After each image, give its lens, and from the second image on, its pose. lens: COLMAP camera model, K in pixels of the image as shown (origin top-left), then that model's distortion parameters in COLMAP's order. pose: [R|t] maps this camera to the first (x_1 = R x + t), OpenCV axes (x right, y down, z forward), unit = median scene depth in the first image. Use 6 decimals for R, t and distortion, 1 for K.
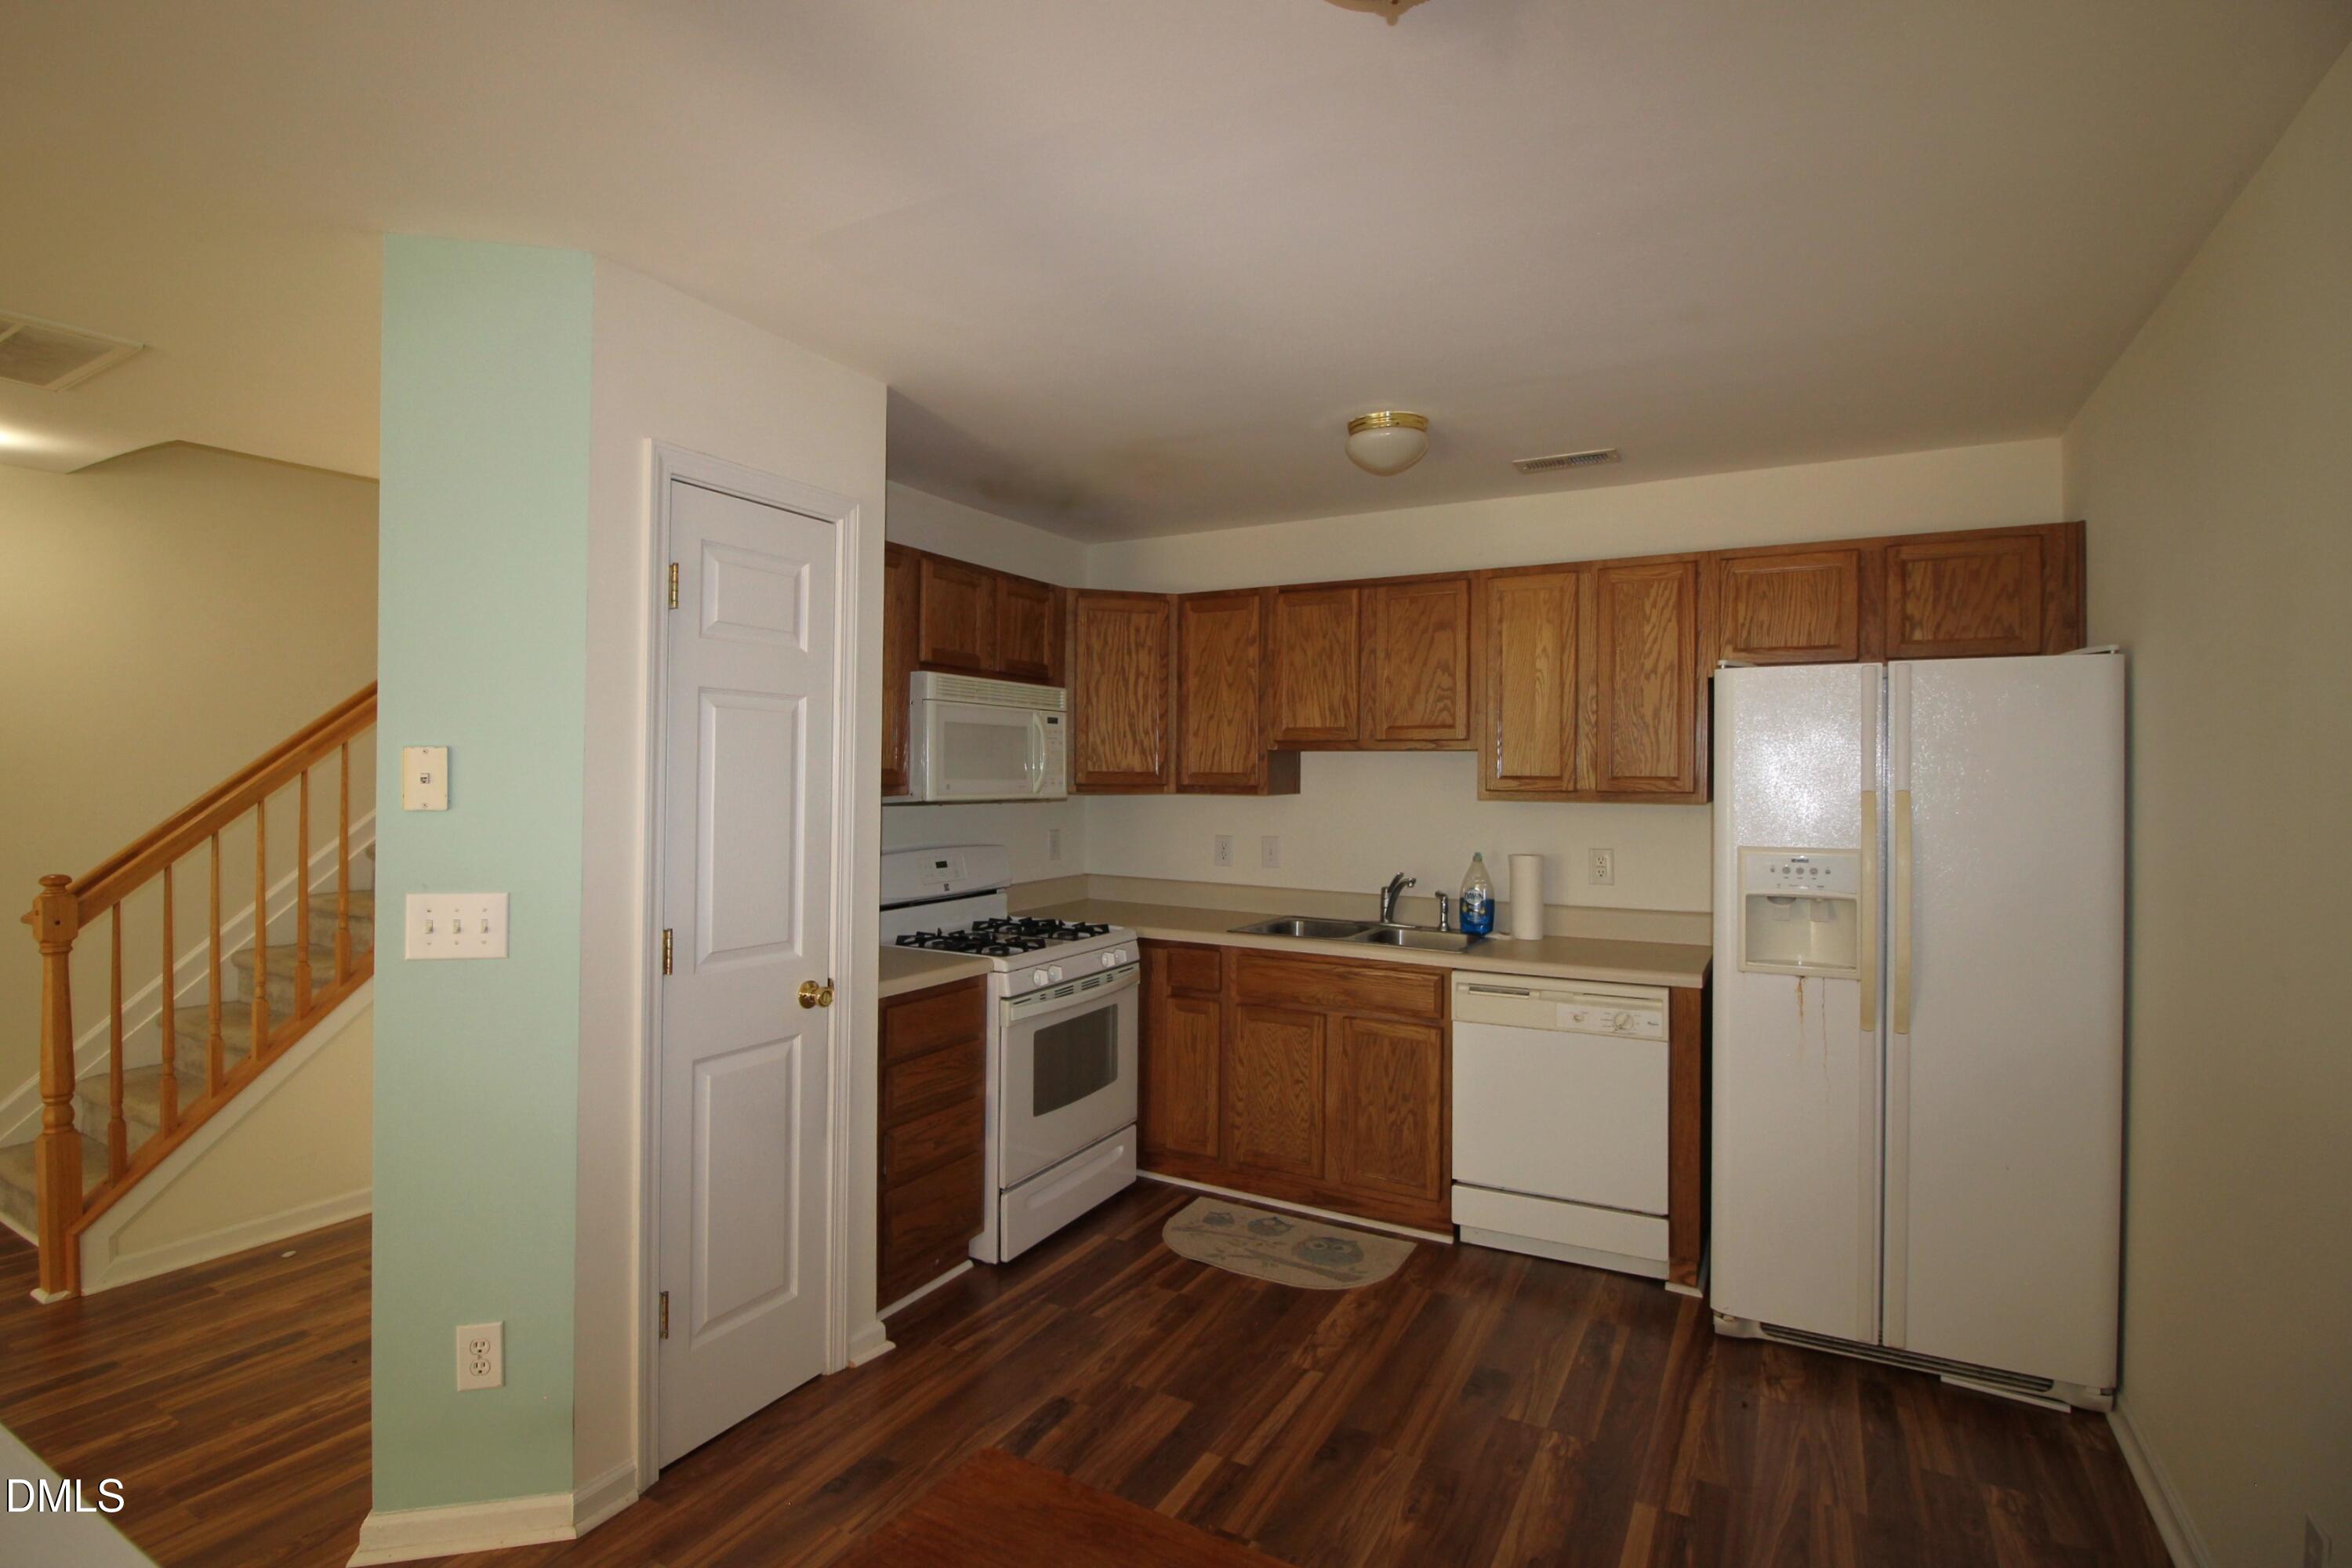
lens RADIAL K [[1119.3, 0, 1176.5], [0, 1119.3, 783.5], [0, 0, 1]] dist [-0.006649, -0.002811]
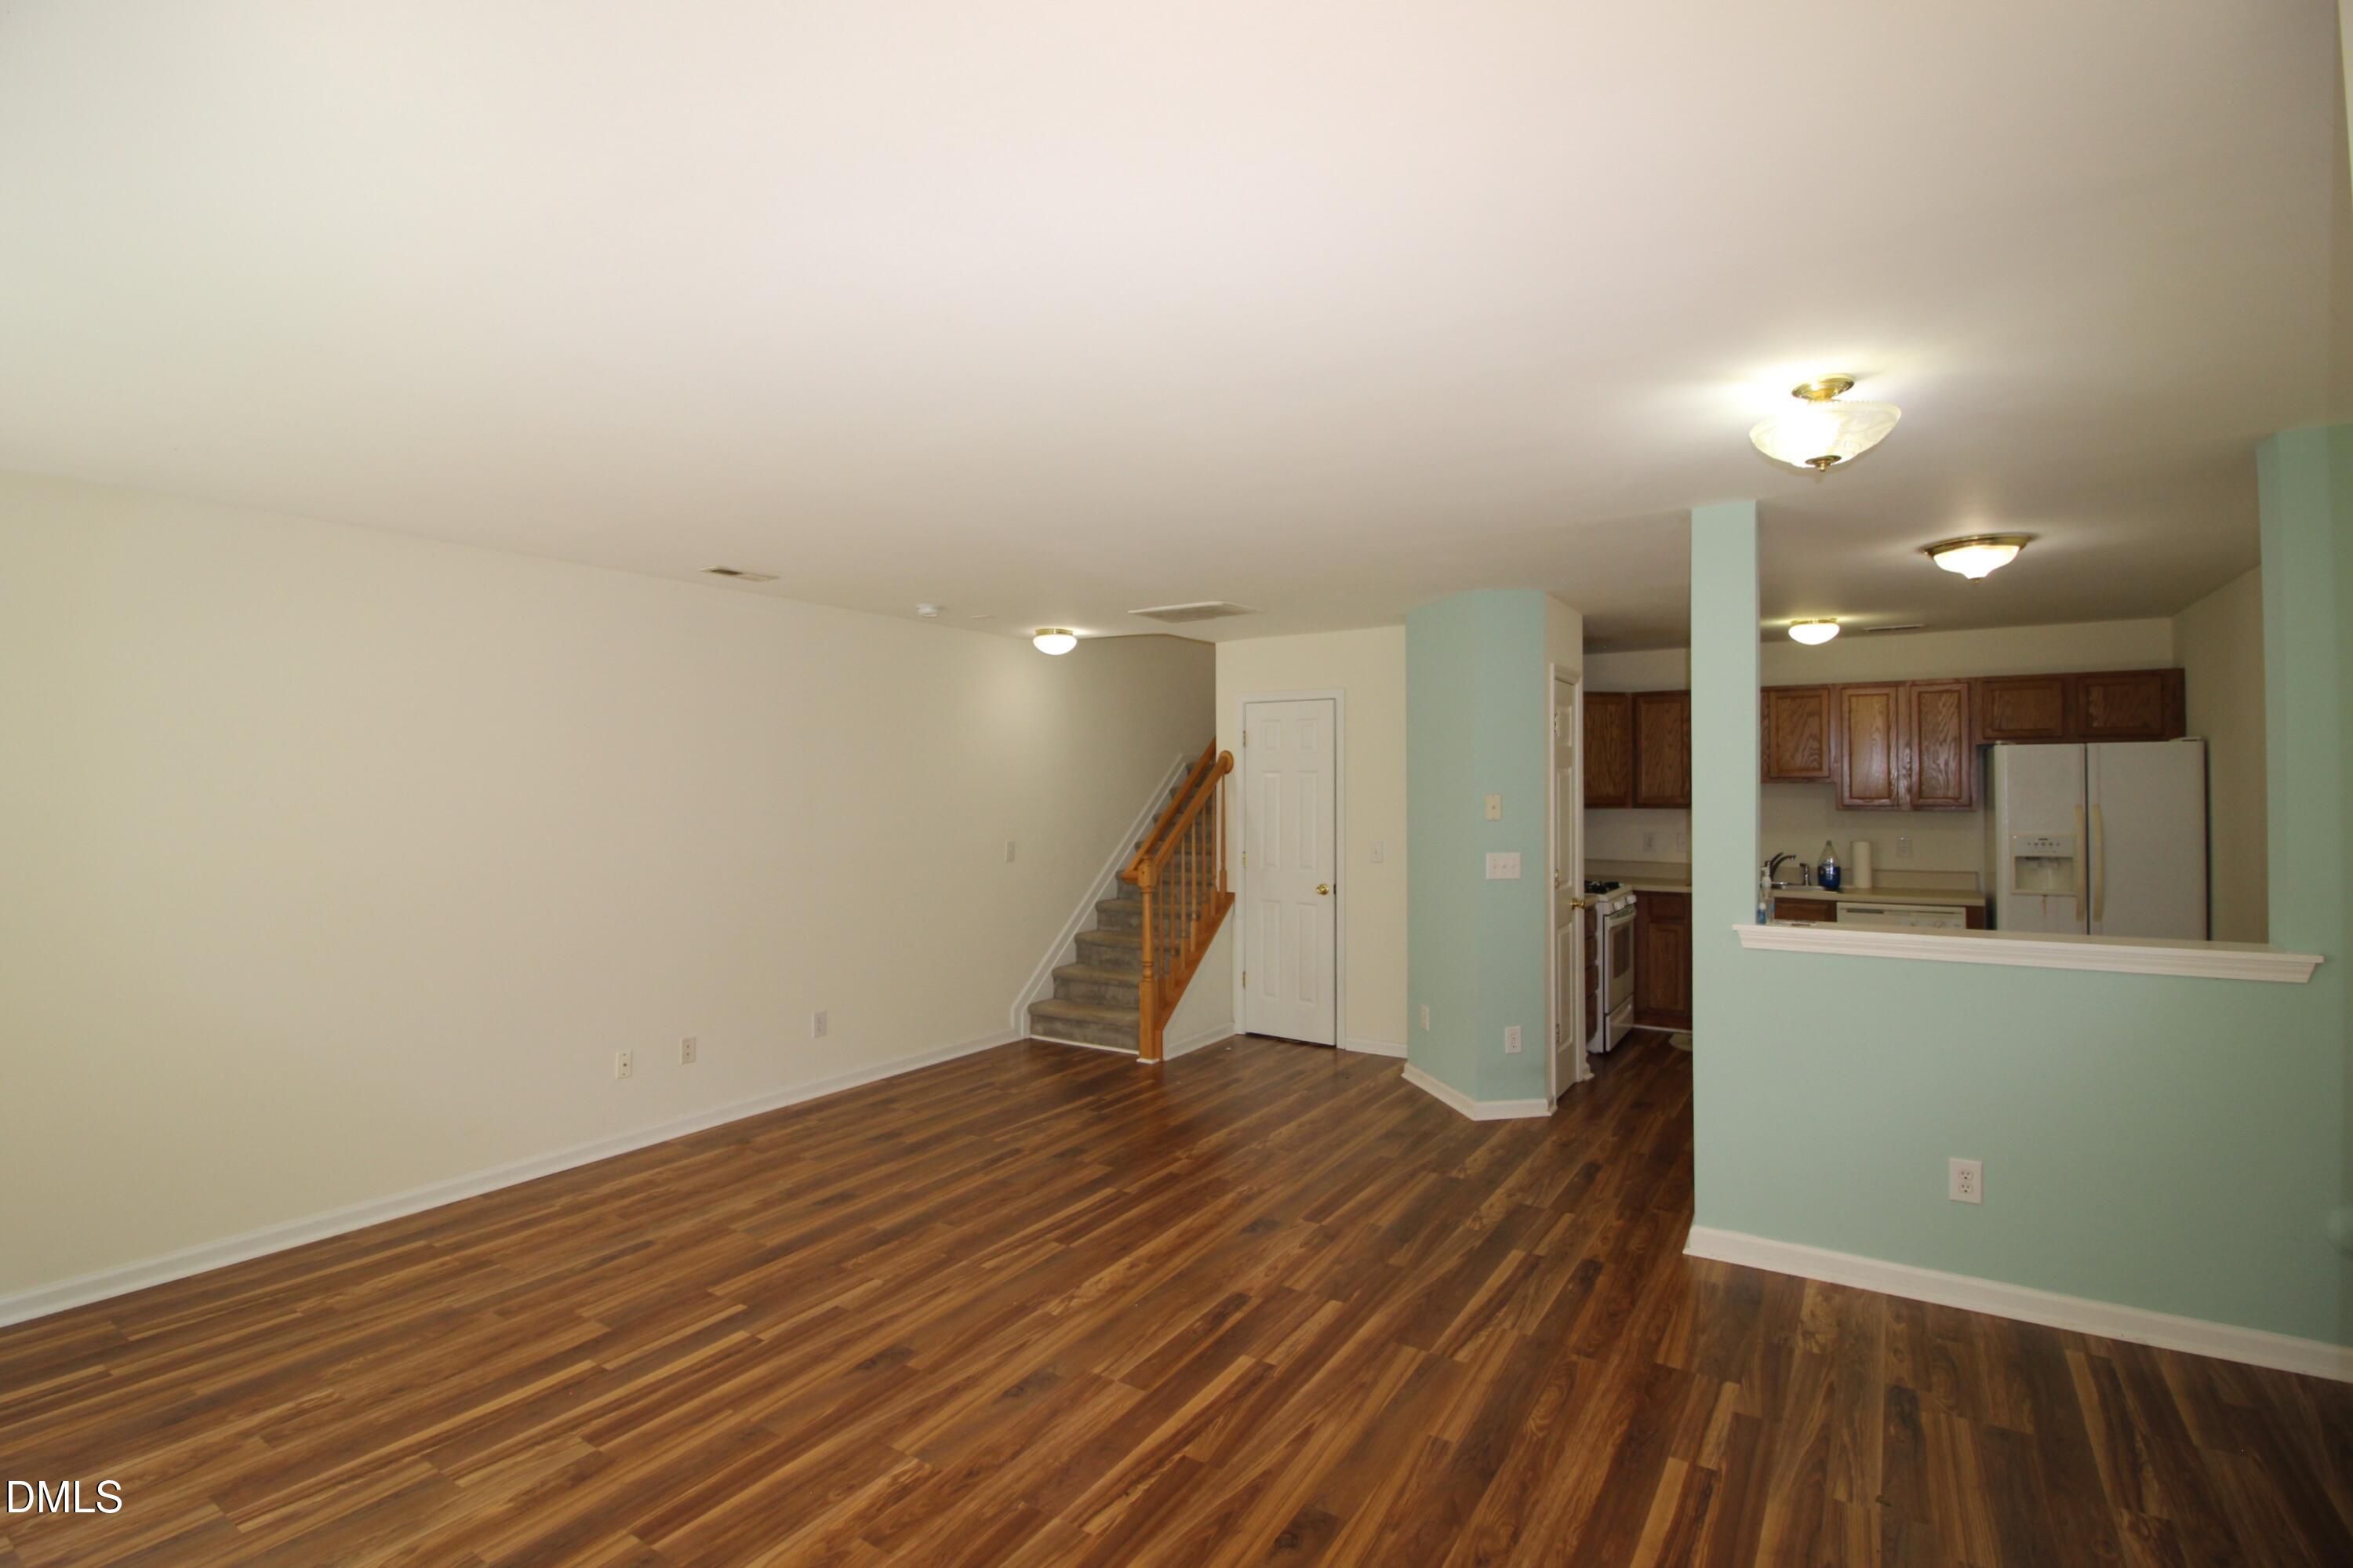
lens RADIAL K [[1119.8, 0, 1170.7], [0, 1119.8, 780.5], [0, 0, 1]] dist [-0.006649, -0.002811]
pose [[0.997640, -0.011419, -0.067712, -0.777893], [0.010594, 0.999865, -0.012534, -0.026105], [0.067846, 0.011787, 0.997626, -0.997622]]
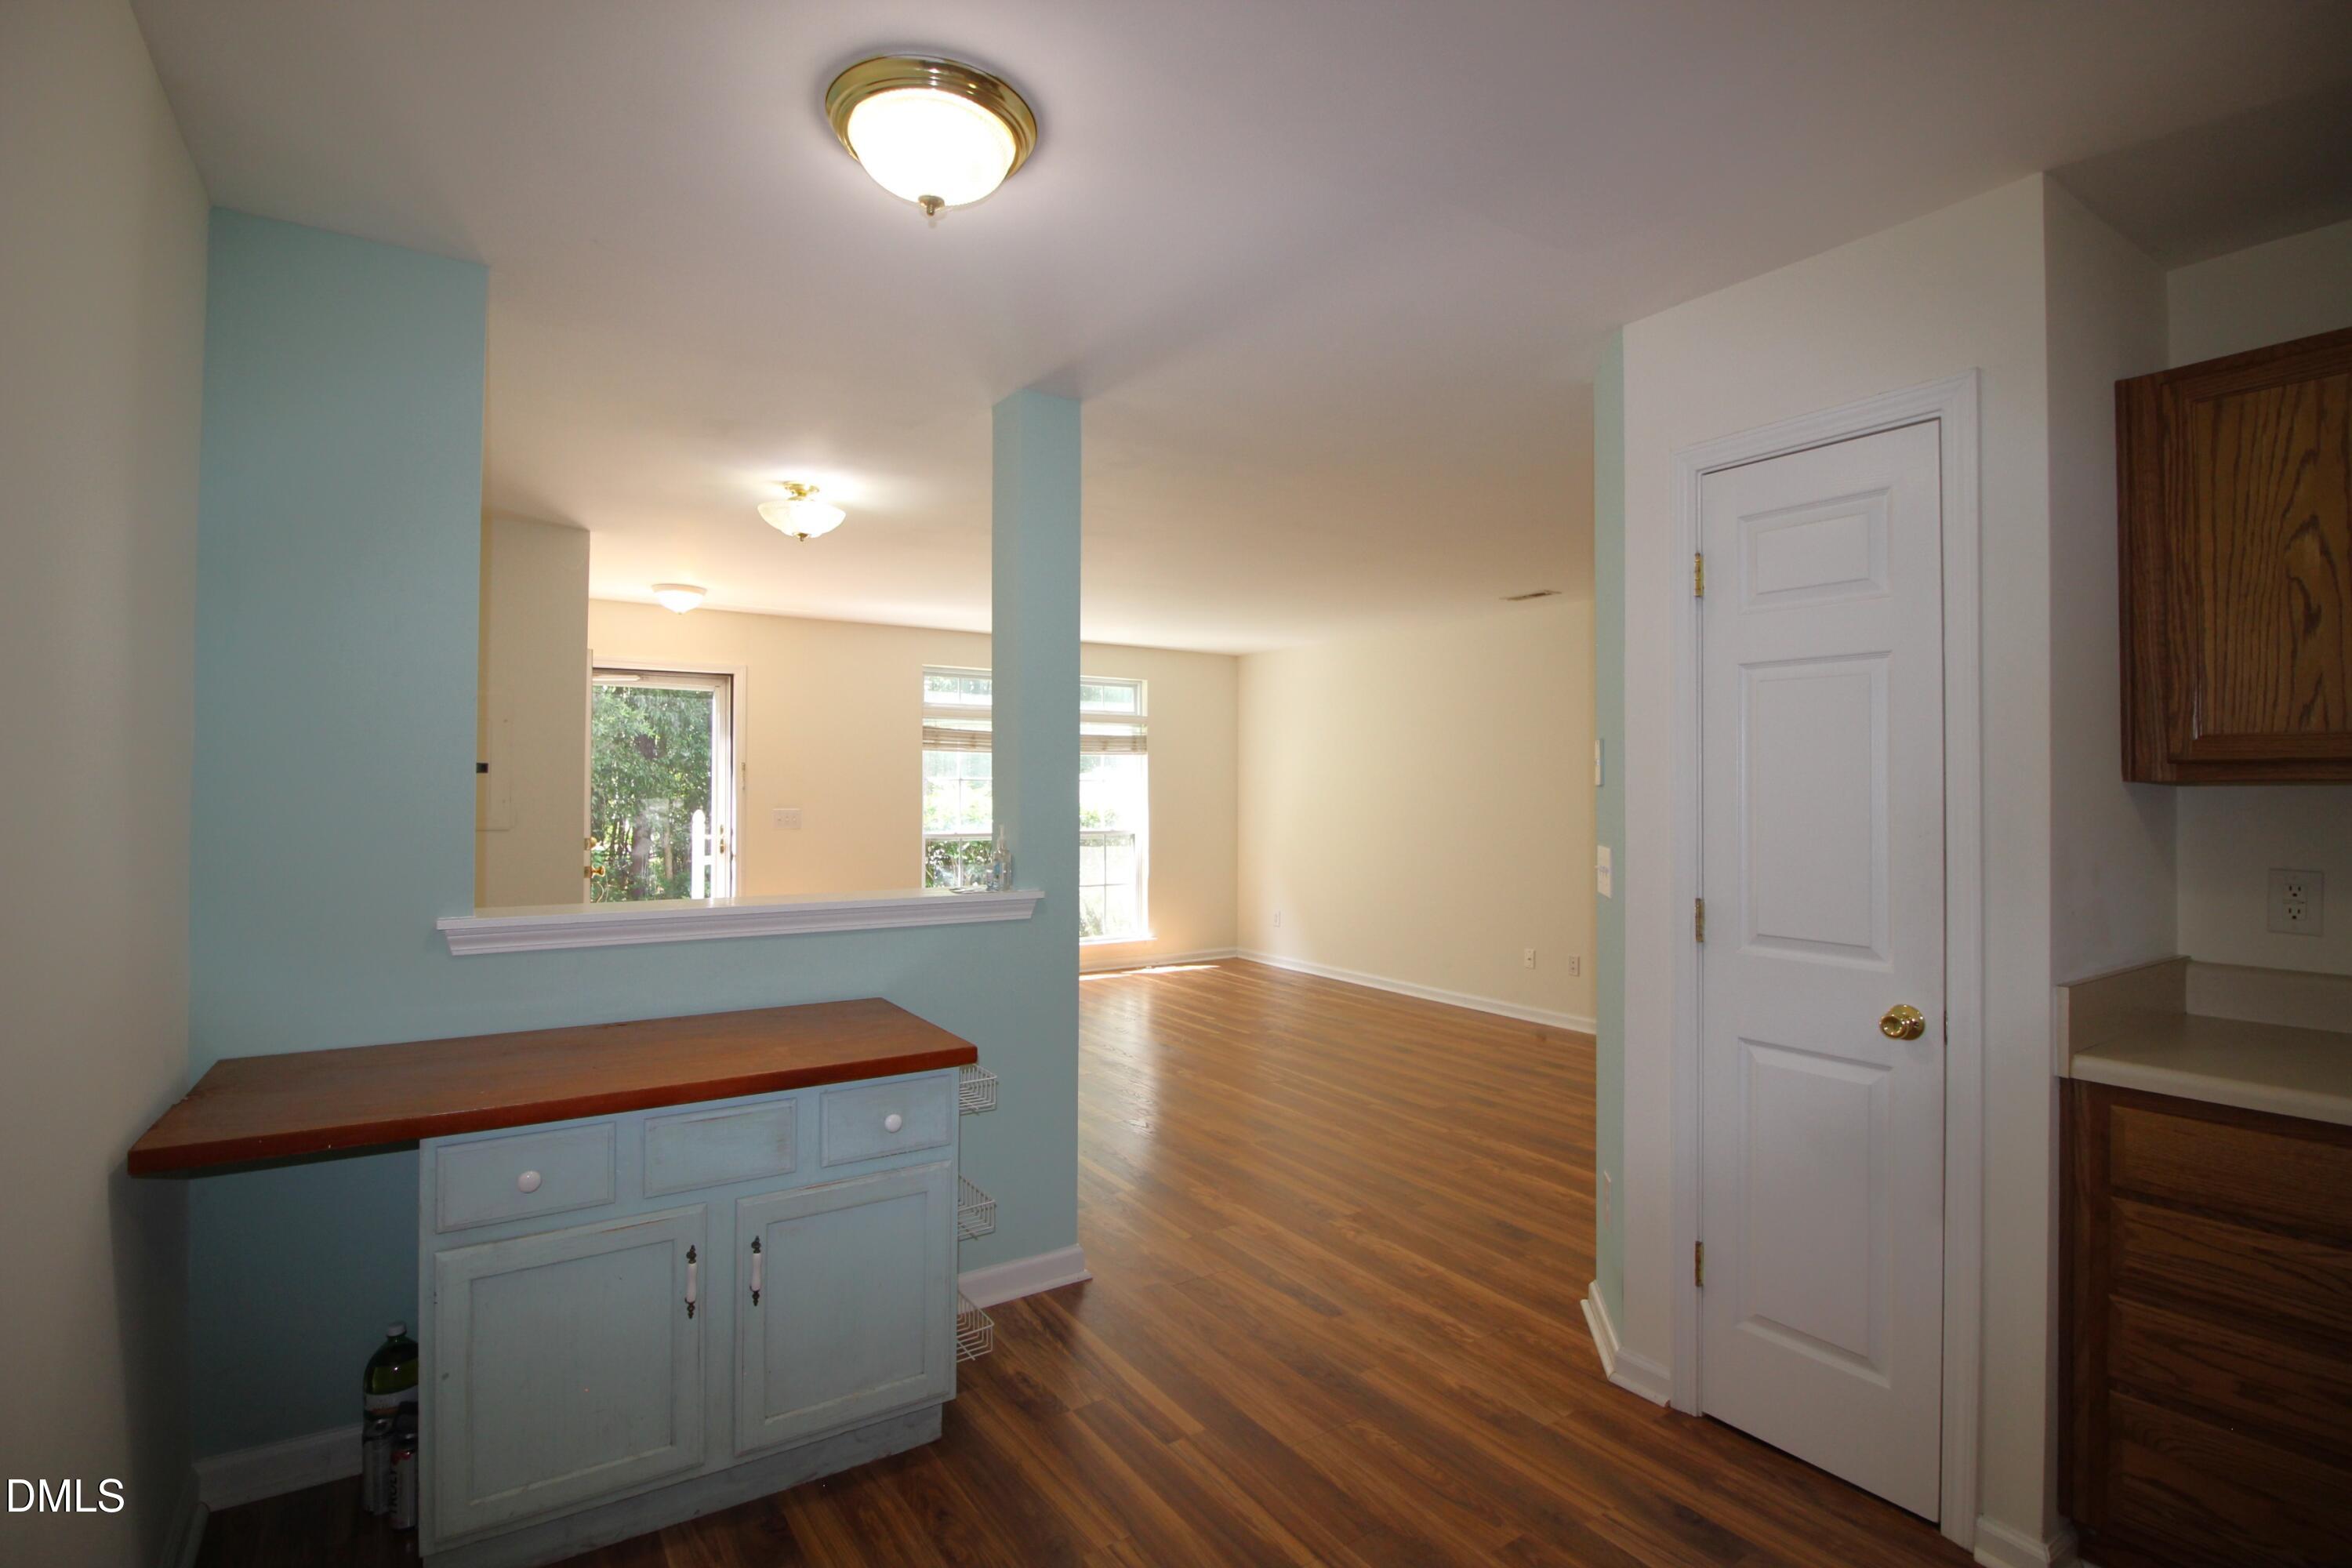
lens RADIAL K [[1119.3, 0, 1168.7], [0, 1119.3, 778.0], [0, 0, 1]] dist [-0.006649, -0.002811]
pose [[-0.459631, -0.022290, -0.887830, 0.339451], [-0.017203, 0.999721, -0.016193, 0.020023], [0.887943, 0.007830, -0.459886, 0.487286]]
